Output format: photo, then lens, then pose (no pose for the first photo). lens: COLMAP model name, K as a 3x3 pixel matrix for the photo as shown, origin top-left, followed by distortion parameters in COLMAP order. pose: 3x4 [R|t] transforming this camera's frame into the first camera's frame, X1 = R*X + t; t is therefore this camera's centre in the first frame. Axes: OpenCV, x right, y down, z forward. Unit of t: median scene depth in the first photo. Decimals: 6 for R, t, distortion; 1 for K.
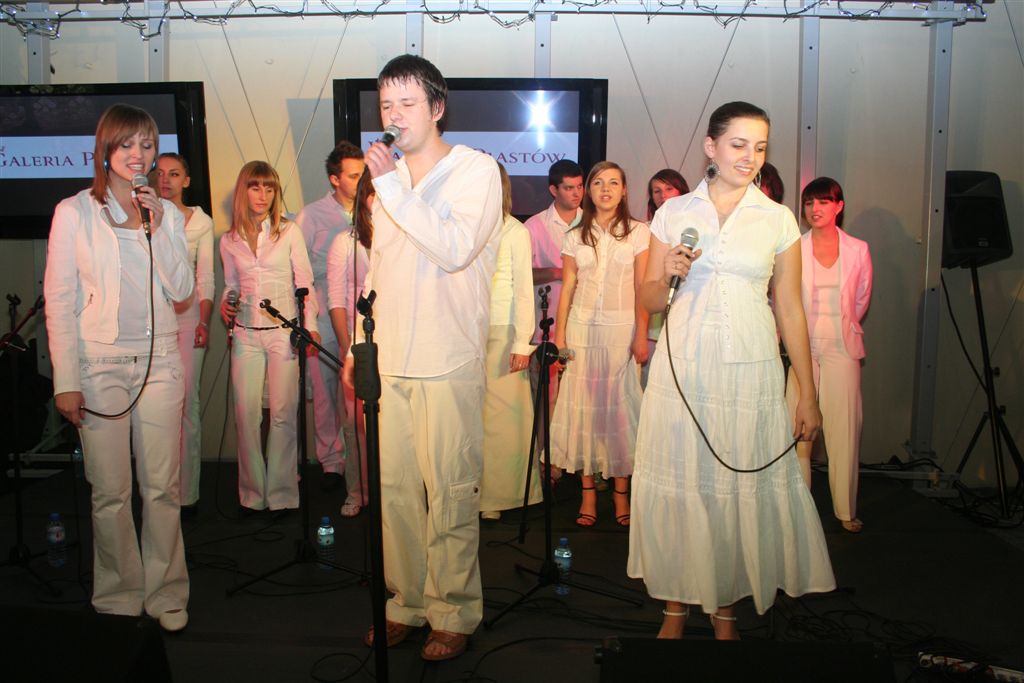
lens RADIAL K [[842.0, 0, 494.7], [0, 842.0, 343.0], [0, 0, 1]] dist [-0.080778, -0.003234]
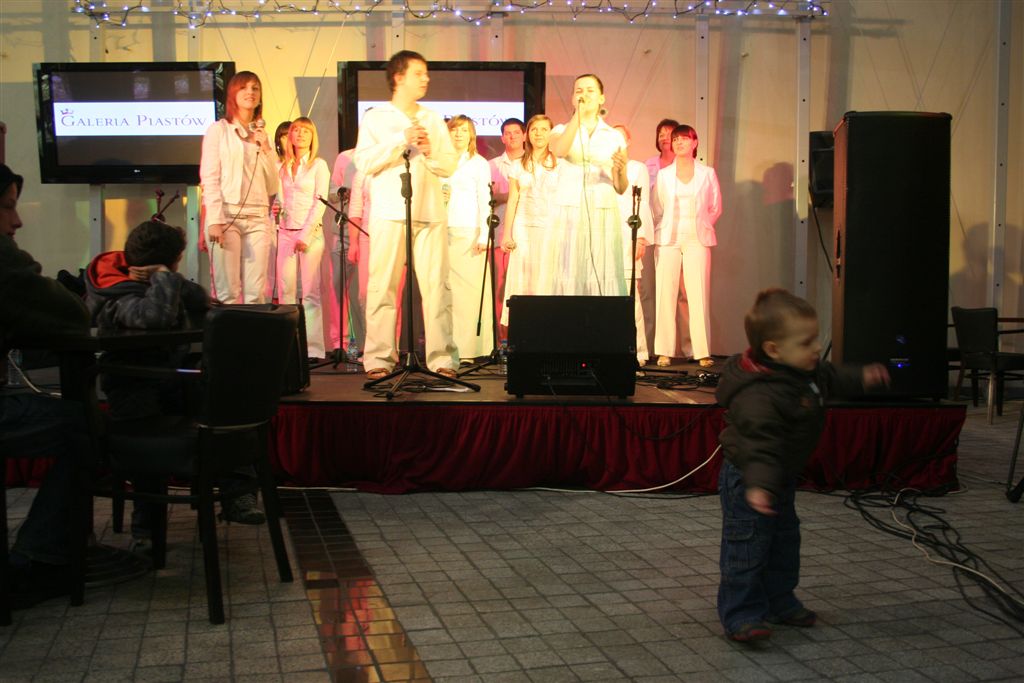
lens RADIAL K [[1066.3, 0, 517.9], [0, 1066.3, 358.3], [0, 0, 1]] dist [-0.094084, 0.019890]
pose [[0.998509, -0.006973, 0.054144, -0.006673], [0.009211, 0.999109, -0.041192, 0.279182], [-0.053808, 0.041629, 0.997683, -0.821802]]
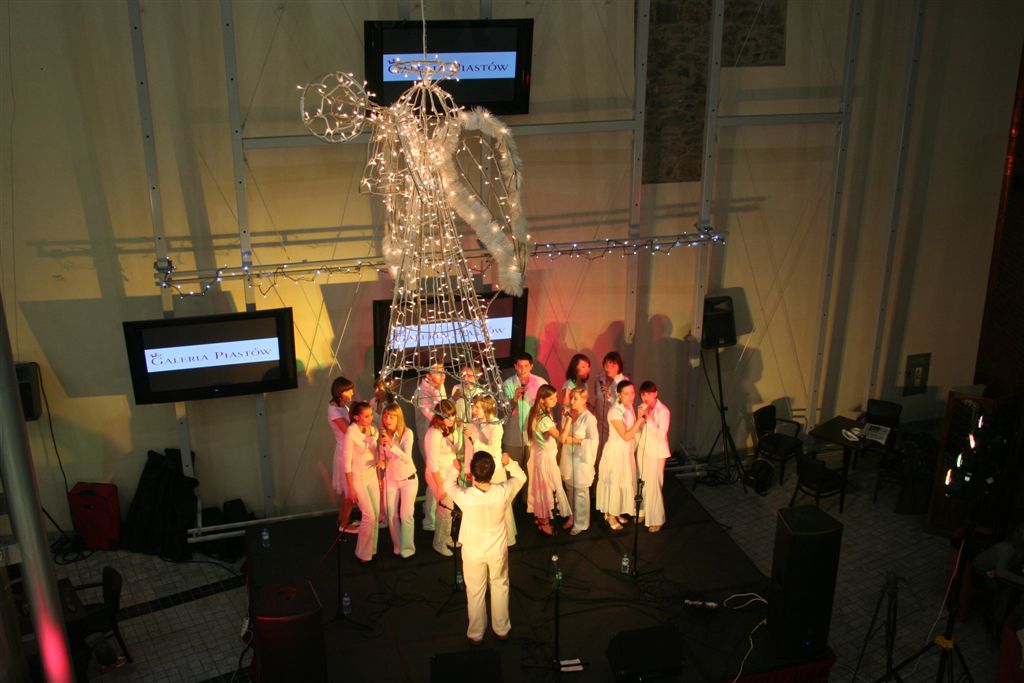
lens RADIAL K [[1066.3, 0, 517.9], [0, 1066.3, 358.3], [0, 0, 1]] dist [-0.094084, 0.019890]
pose [[0.948566, -0.124612, 0.291023, -0.708744], [0.036297, 0.956020, 0.291048, -1.042282], [-0.314492, -0.265515, 0.911371, -1.380012]]
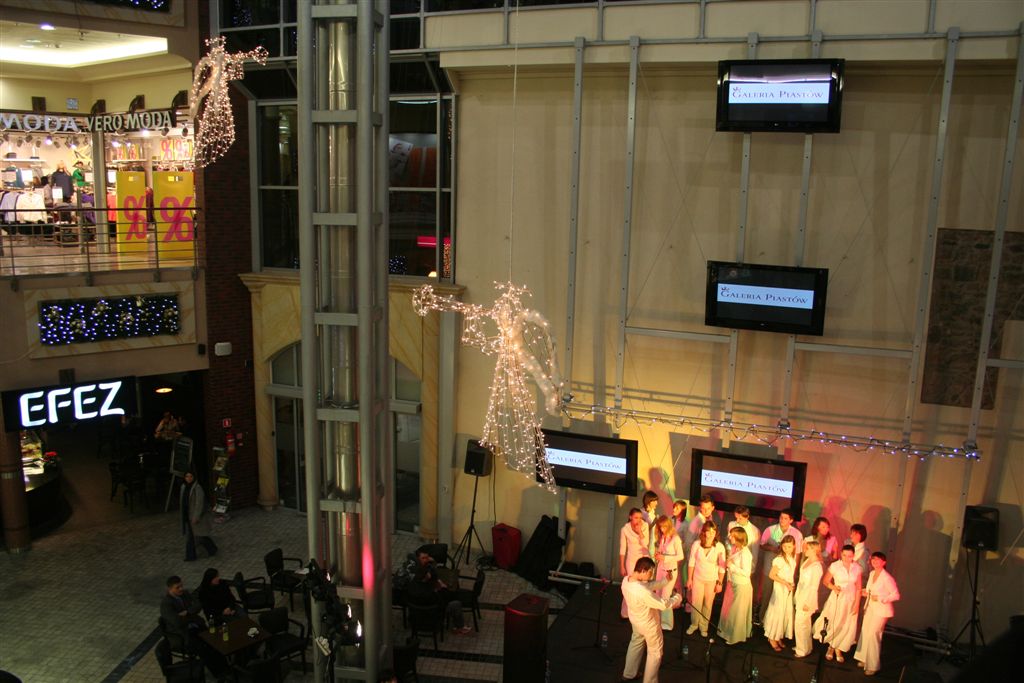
lens RADIAL K [[867.1, 0, 494.0], [0, 867.1, 349.1], [0, 0, 1]] dist [-0.161332, 0.132647]
pose [[0.940266, 0.073370, -0.332439, 0.092195], [-0.039734, 0.993478, 0.106880, -1.075403], [0.338113, -0.087286, 0.937049, -1.921418]]
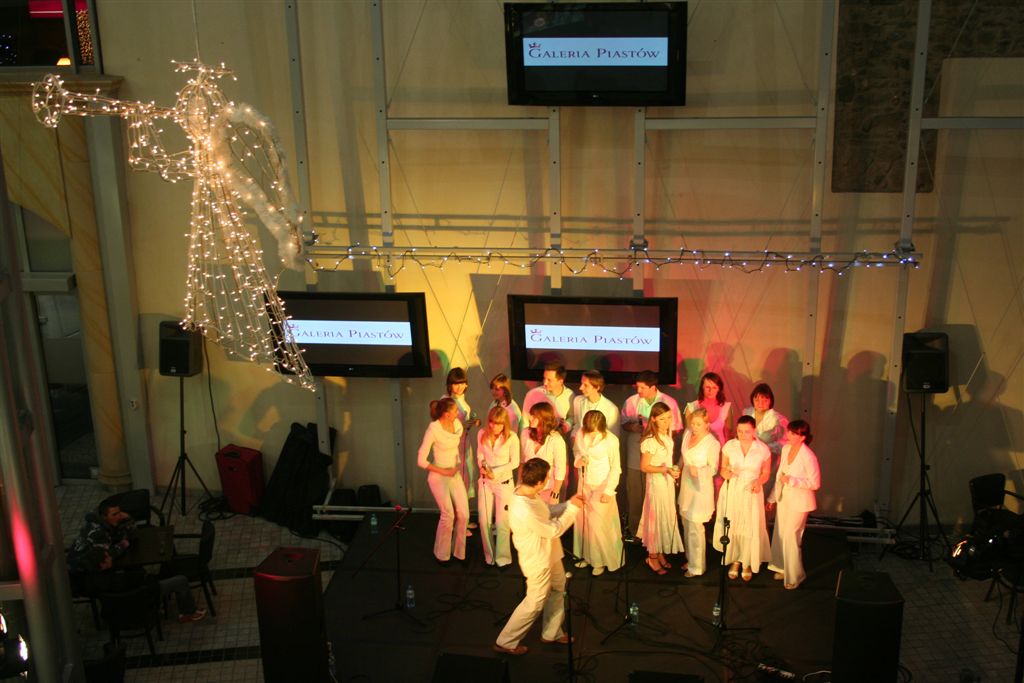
lens RADIAL K [[1319.3, 0, 508.6], [0, 1319.3, 360.8], [0, 0, 1]] dist [-0.051484, 0.055602]
pose [[0.995240, -0.003501, -0.097391, 0.070393], [0.028378, 0.966458, 0.255253, -1.068260], [0.093231, -0.256802, 0.961957, -1.877395]]
